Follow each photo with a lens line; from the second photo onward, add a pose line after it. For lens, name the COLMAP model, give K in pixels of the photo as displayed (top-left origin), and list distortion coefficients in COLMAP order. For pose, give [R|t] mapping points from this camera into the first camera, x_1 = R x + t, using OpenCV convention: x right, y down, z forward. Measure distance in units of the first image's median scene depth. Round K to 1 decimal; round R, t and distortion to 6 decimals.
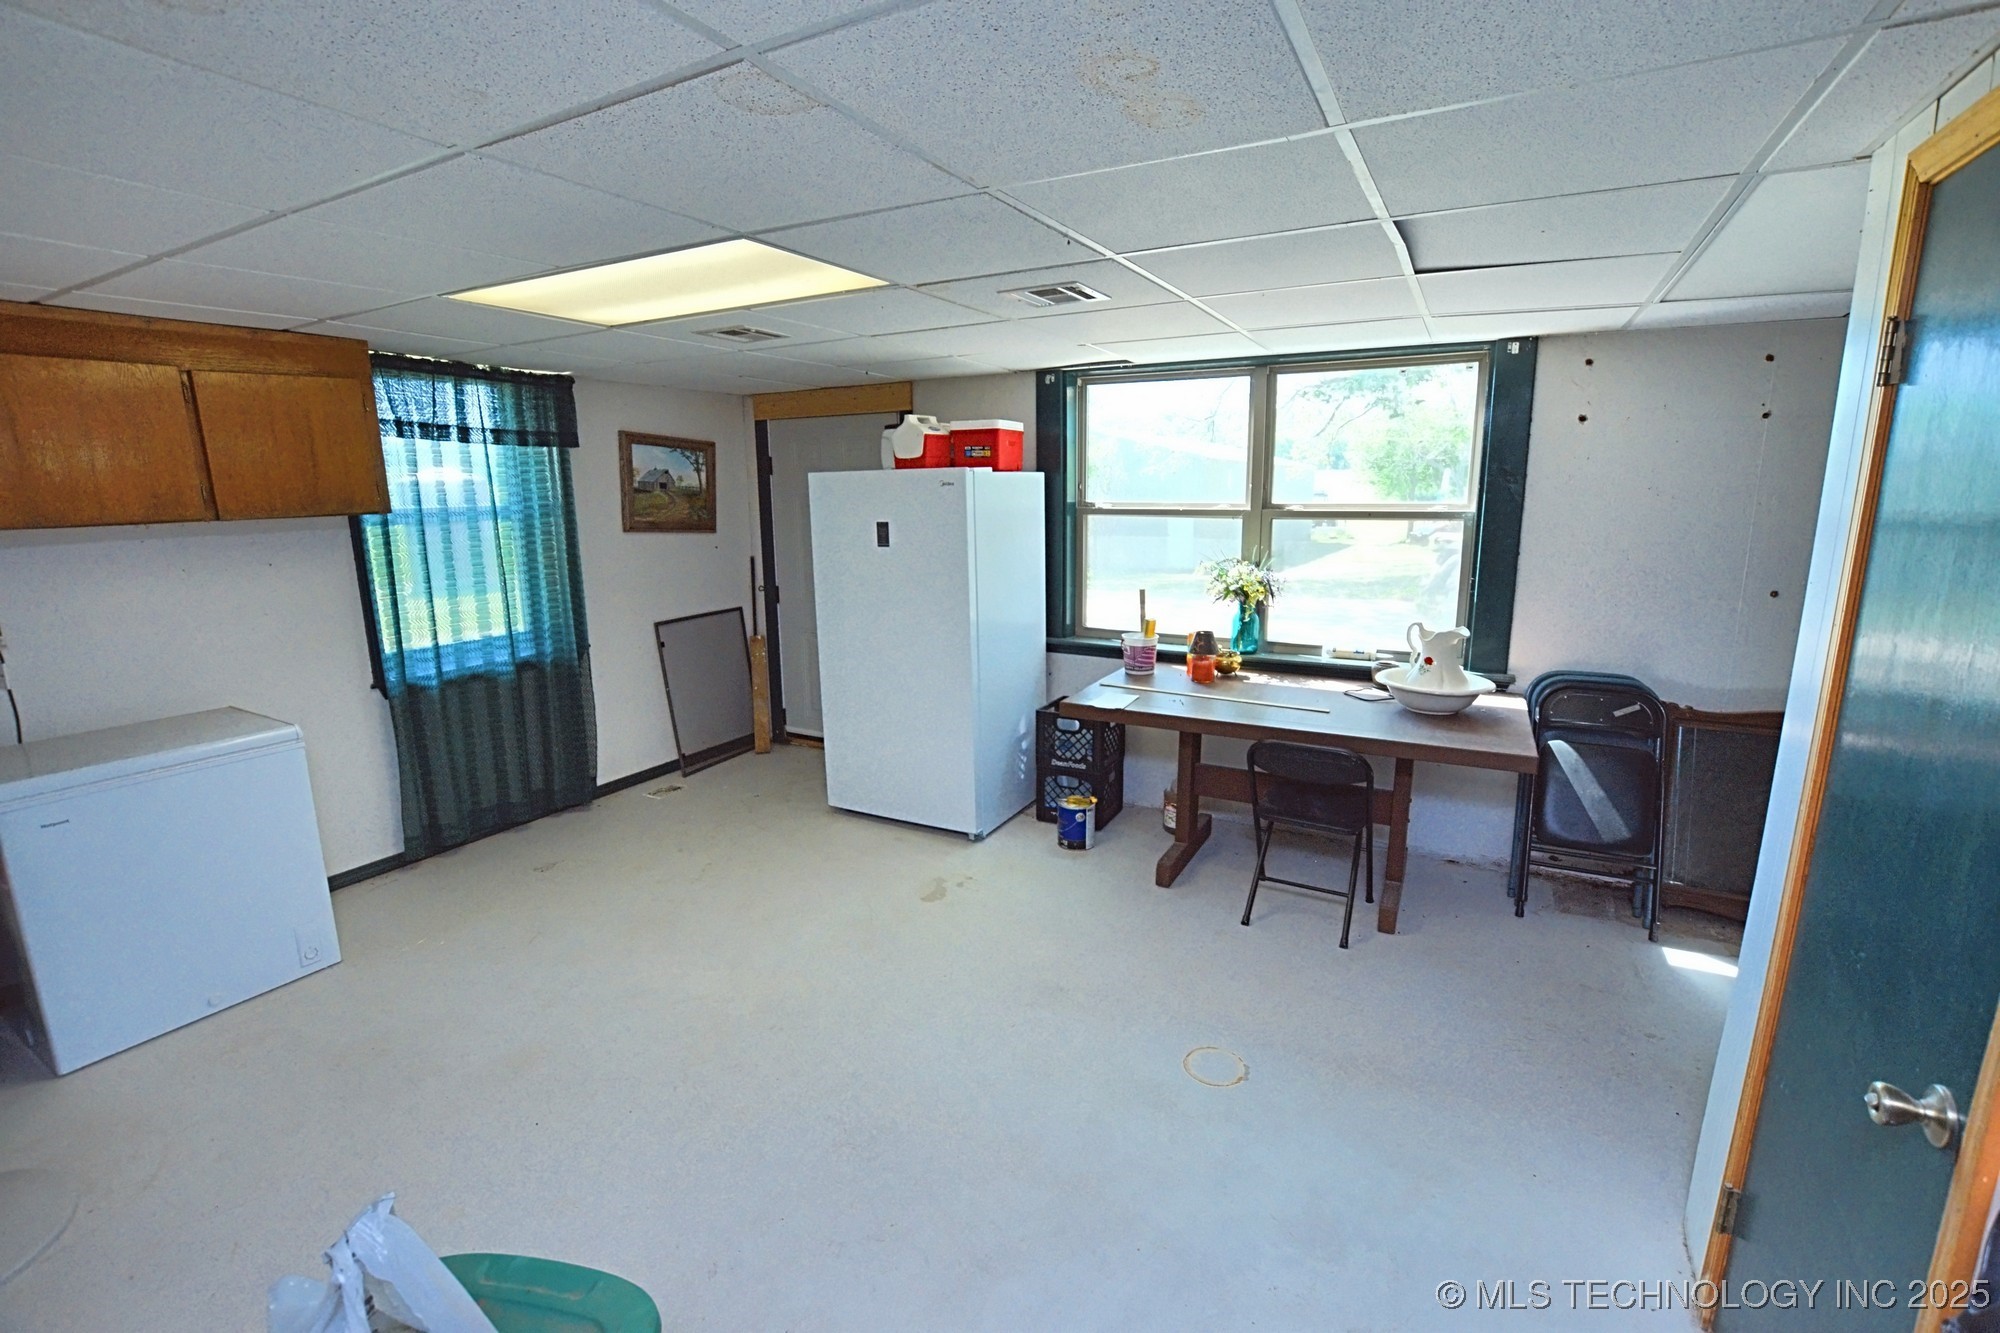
lens RADIAL K [[884.2, 0, 1000.0], [0, 884.2, 666.5], [0, 0, 1]] dist [-0.041902, 0.000067]
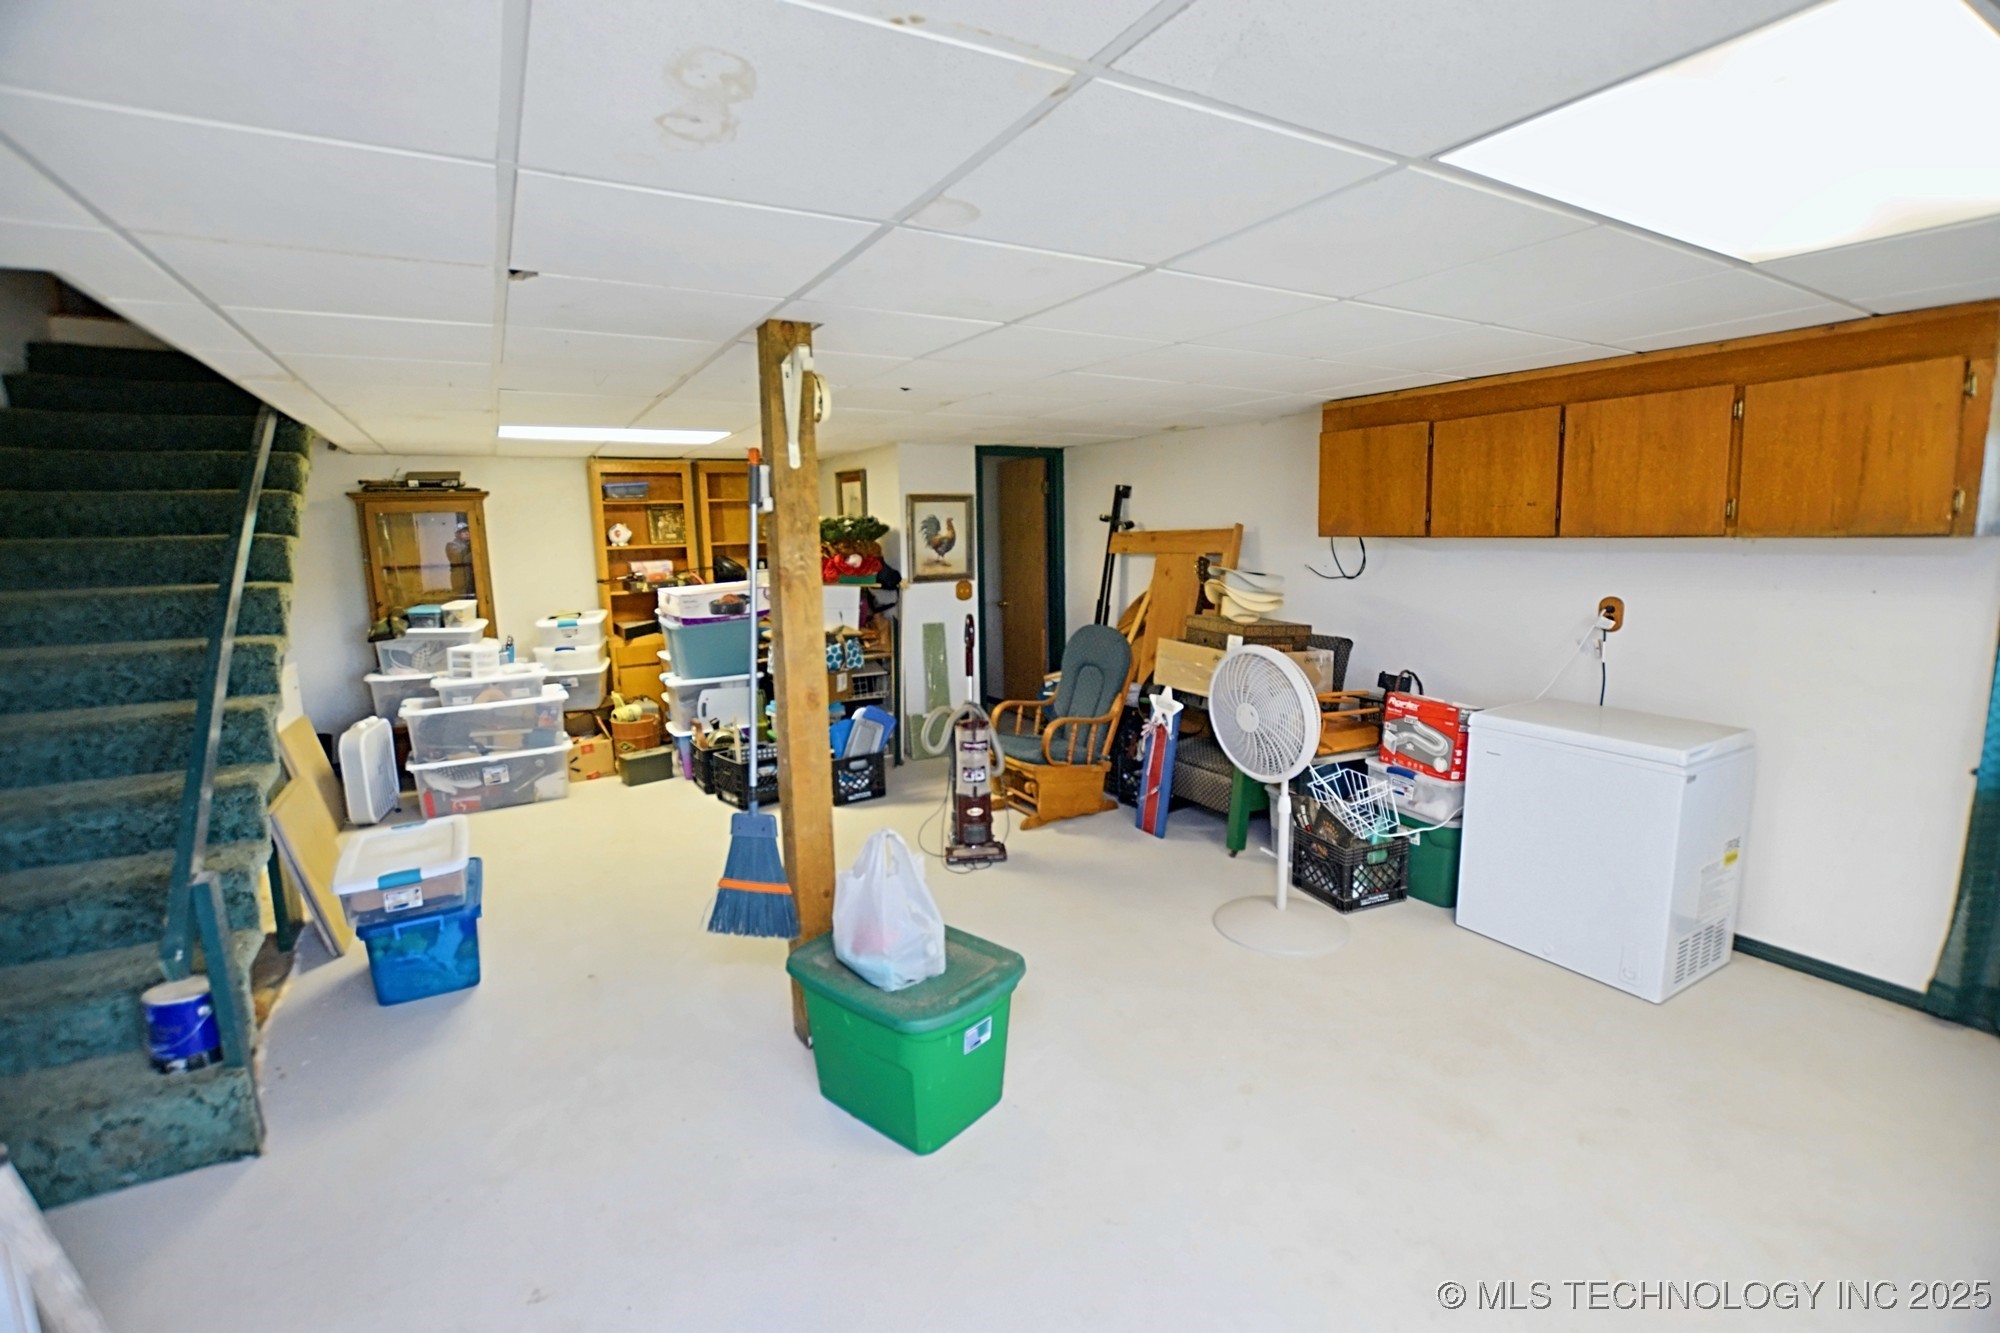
lens RADIAL K [[884.2, 0, 1000.0], [0, 884.2, 666.5], [0, 0, 1]] dist [-0.041902, 0.000067]
pose [[-0.514863, 0.150566, -0.843947, 0.297493], [-0.146290, 0.954585, 0.259551, -0.132226], [0.844698, 0.257094, -0.469454, 0.646316]]
